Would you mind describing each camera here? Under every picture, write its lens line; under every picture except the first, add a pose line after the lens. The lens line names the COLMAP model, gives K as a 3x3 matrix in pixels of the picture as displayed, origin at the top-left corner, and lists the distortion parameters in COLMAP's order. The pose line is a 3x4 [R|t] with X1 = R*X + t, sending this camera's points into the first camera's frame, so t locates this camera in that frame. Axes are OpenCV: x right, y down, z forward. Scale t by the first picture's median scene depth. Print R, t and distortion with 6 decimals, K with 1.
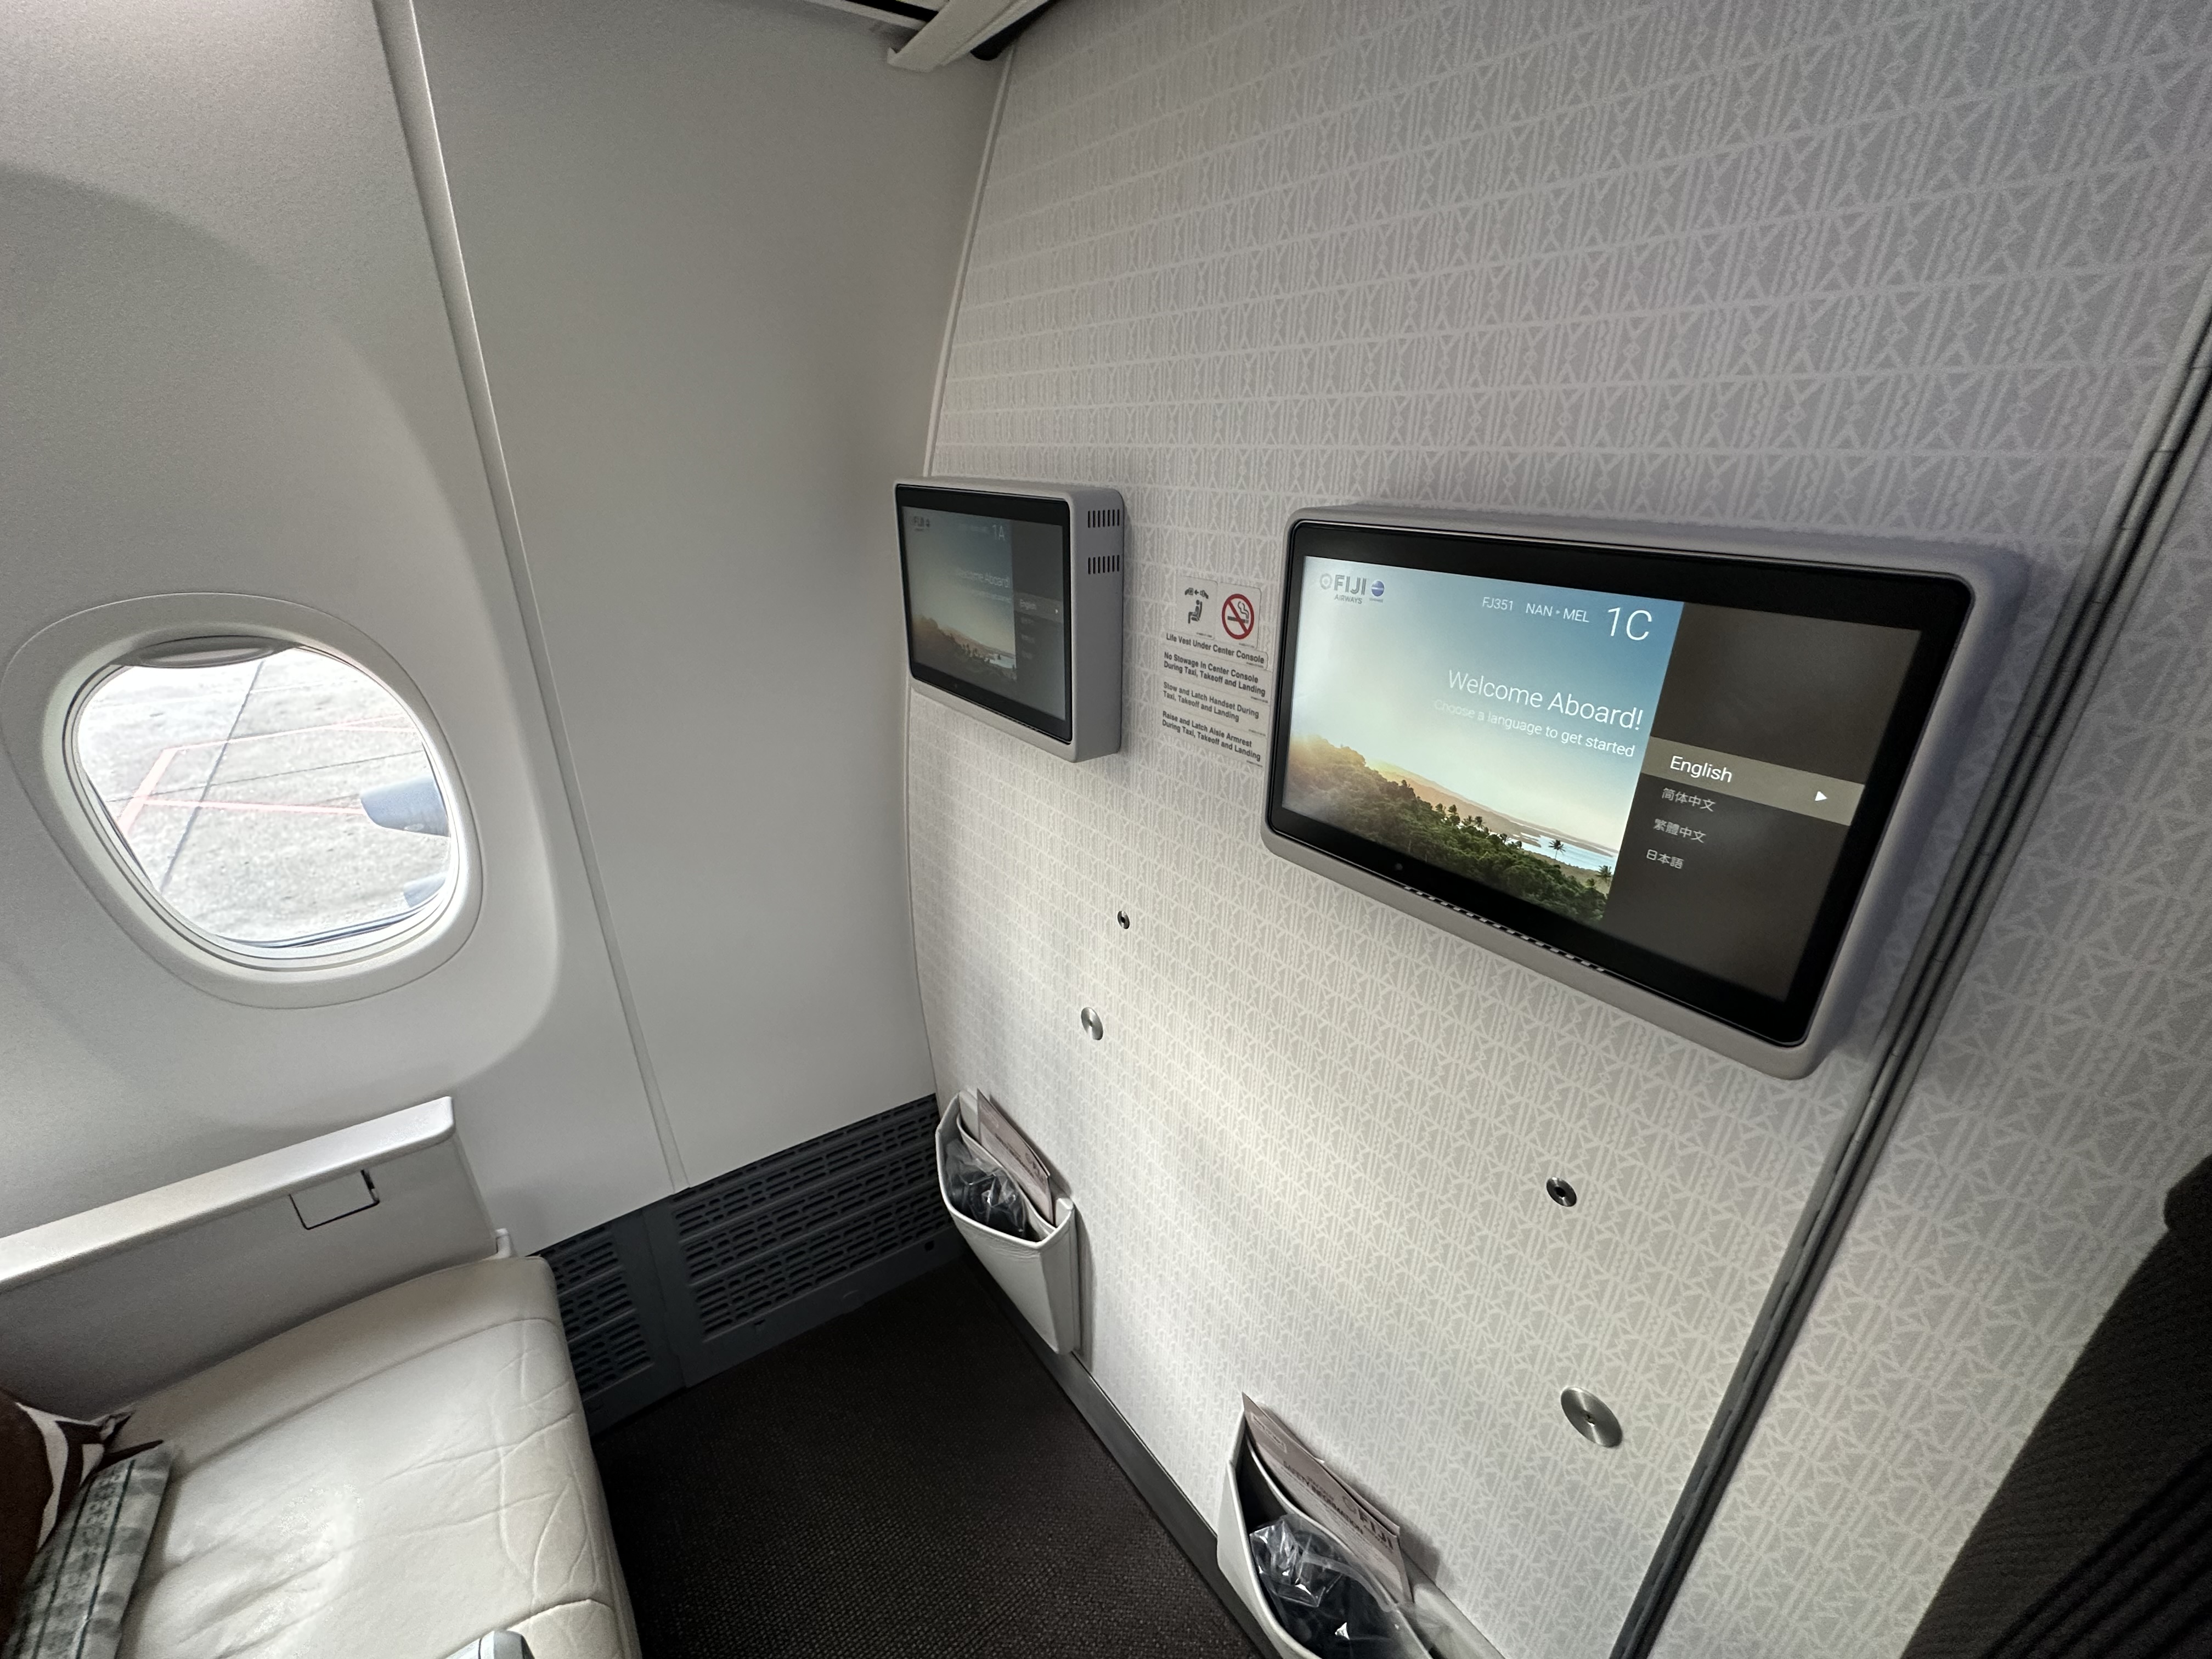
lens RADIAL K [[889.0, 0, 1106.0], [0, 889.0, 829.5], [0, 0, 1]] dist [-0.004725, -0.000050]
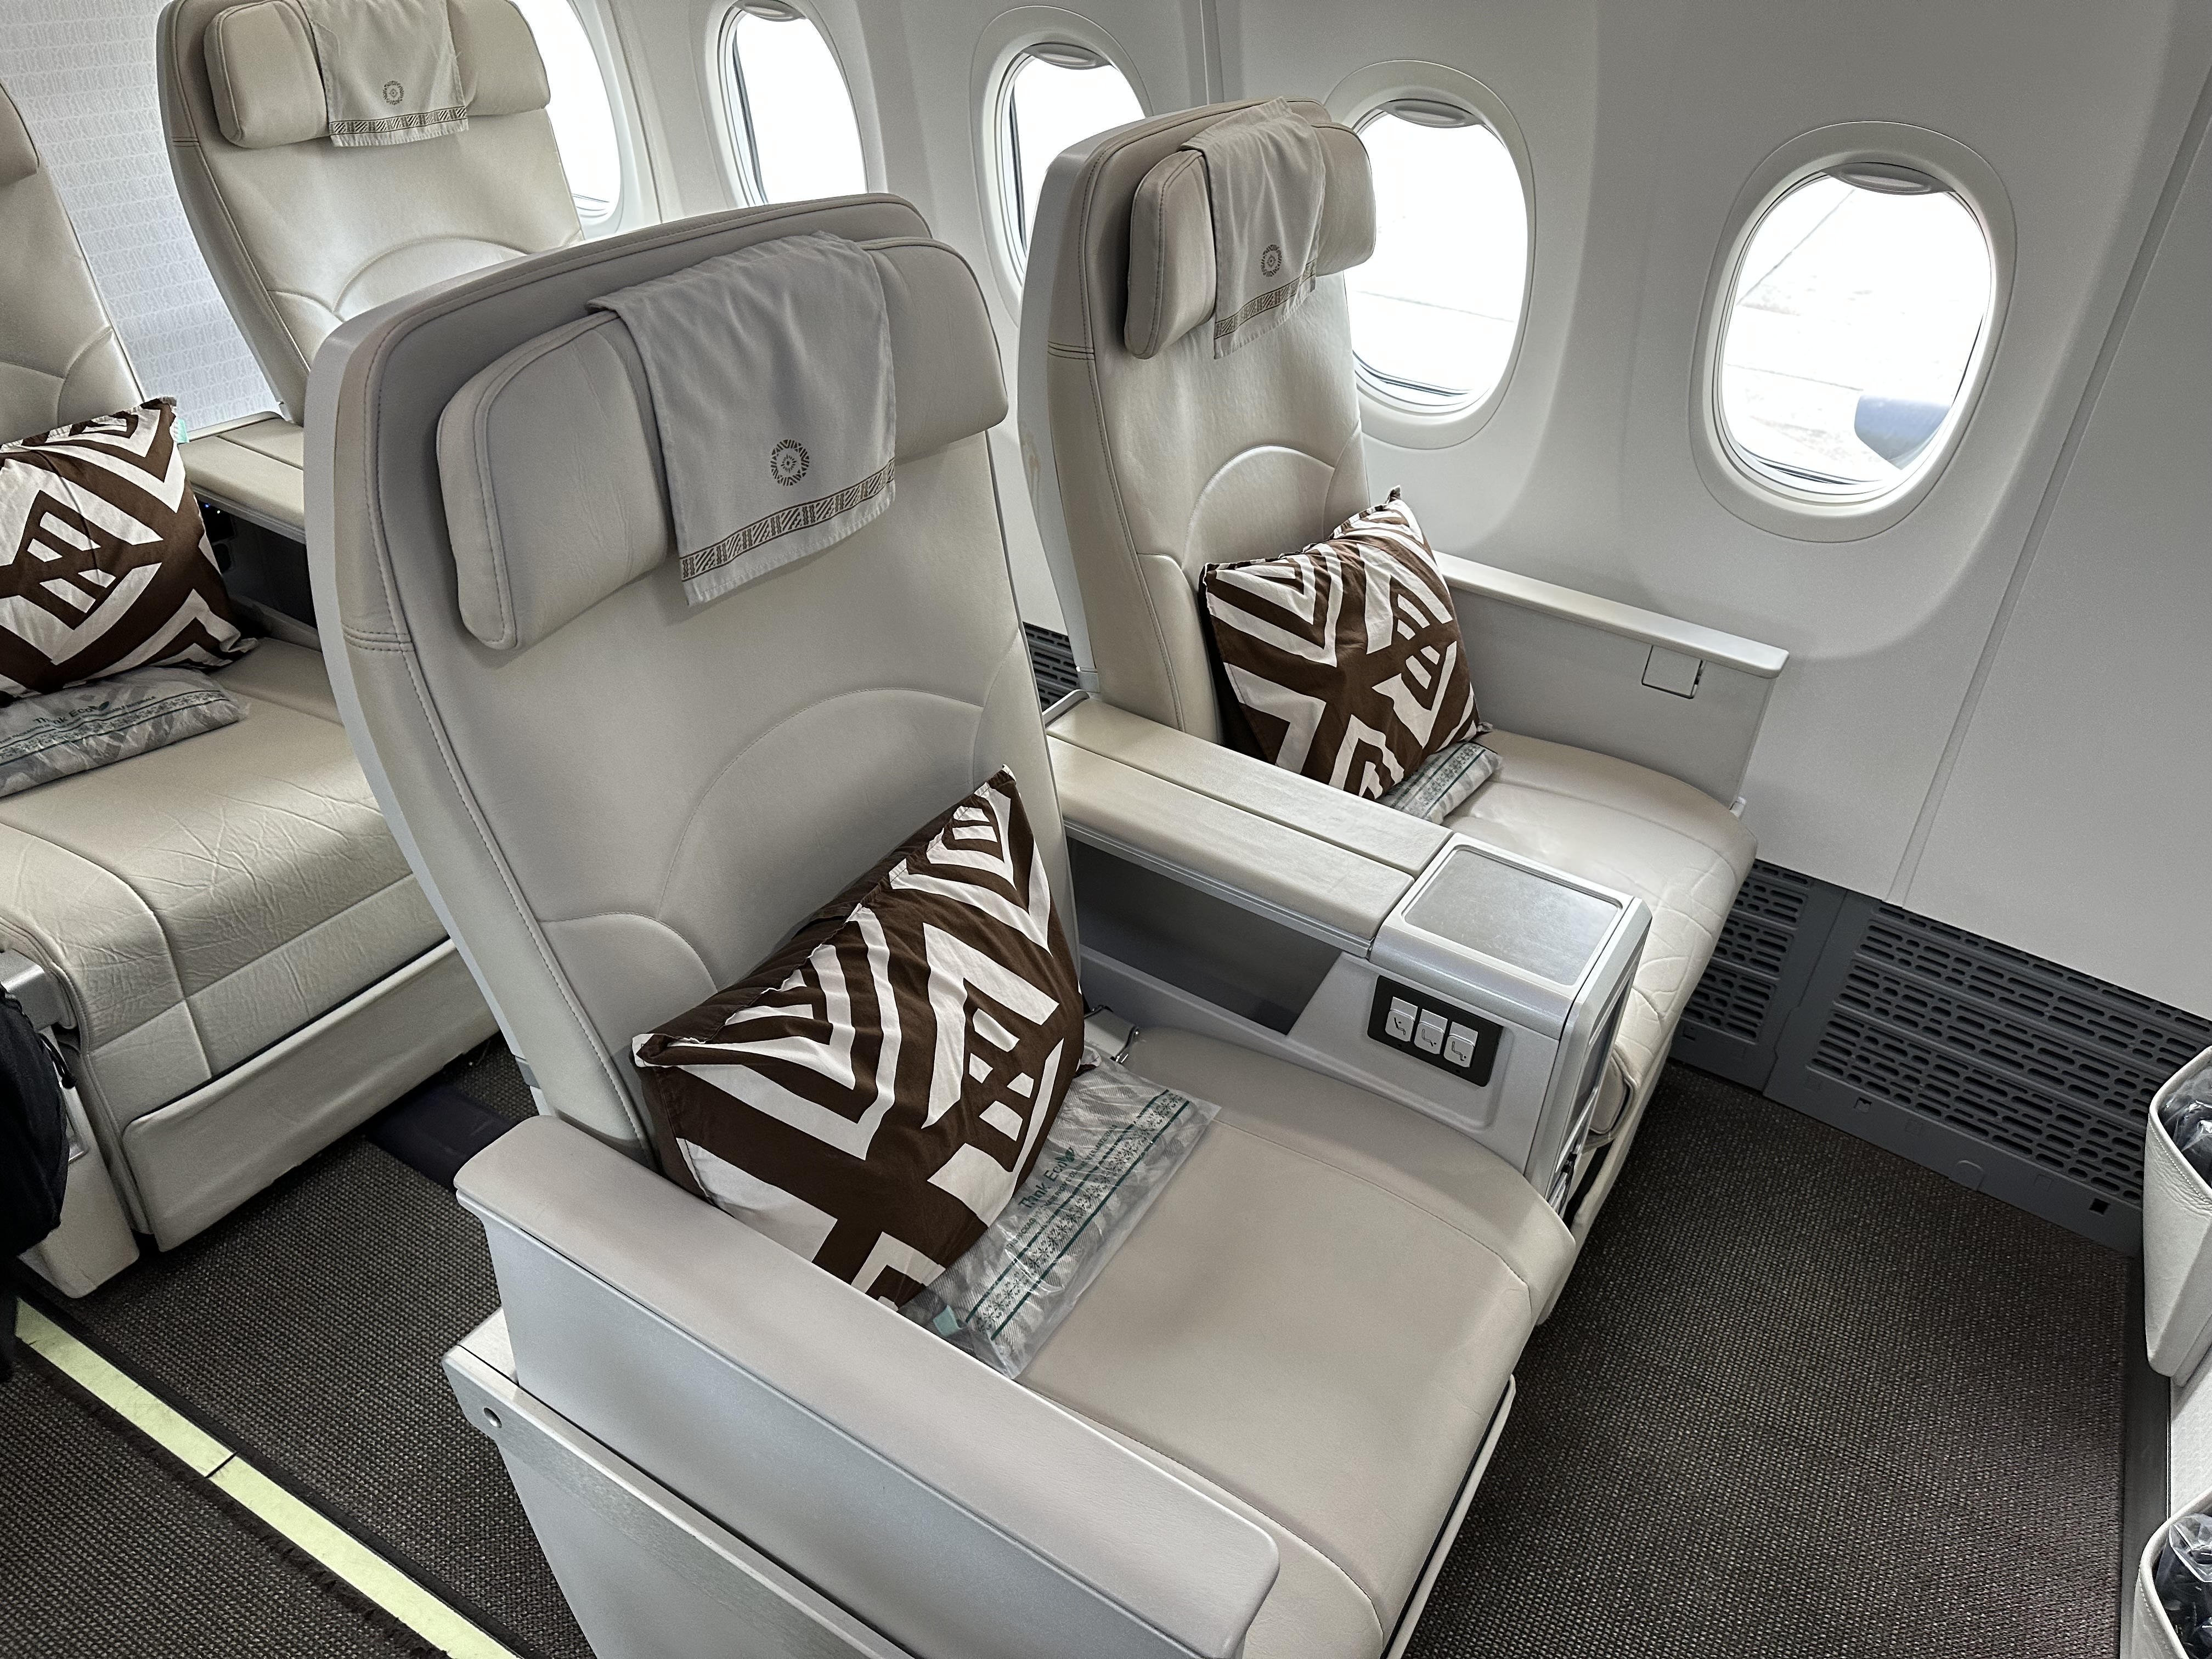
lens RADIAL K [[1591.9, 0, 1106.0], [0, 1591.9, 829.5], [0, 0, 1]] dist [0.004654, -0.002173]
pose [[0.377911, 0.525876, -0.761996, 0.373821], [-0.424443, 0.829853, 0.362204, 0.108843], [0.822819, 0.186543, 0.536815, -0.474965]]
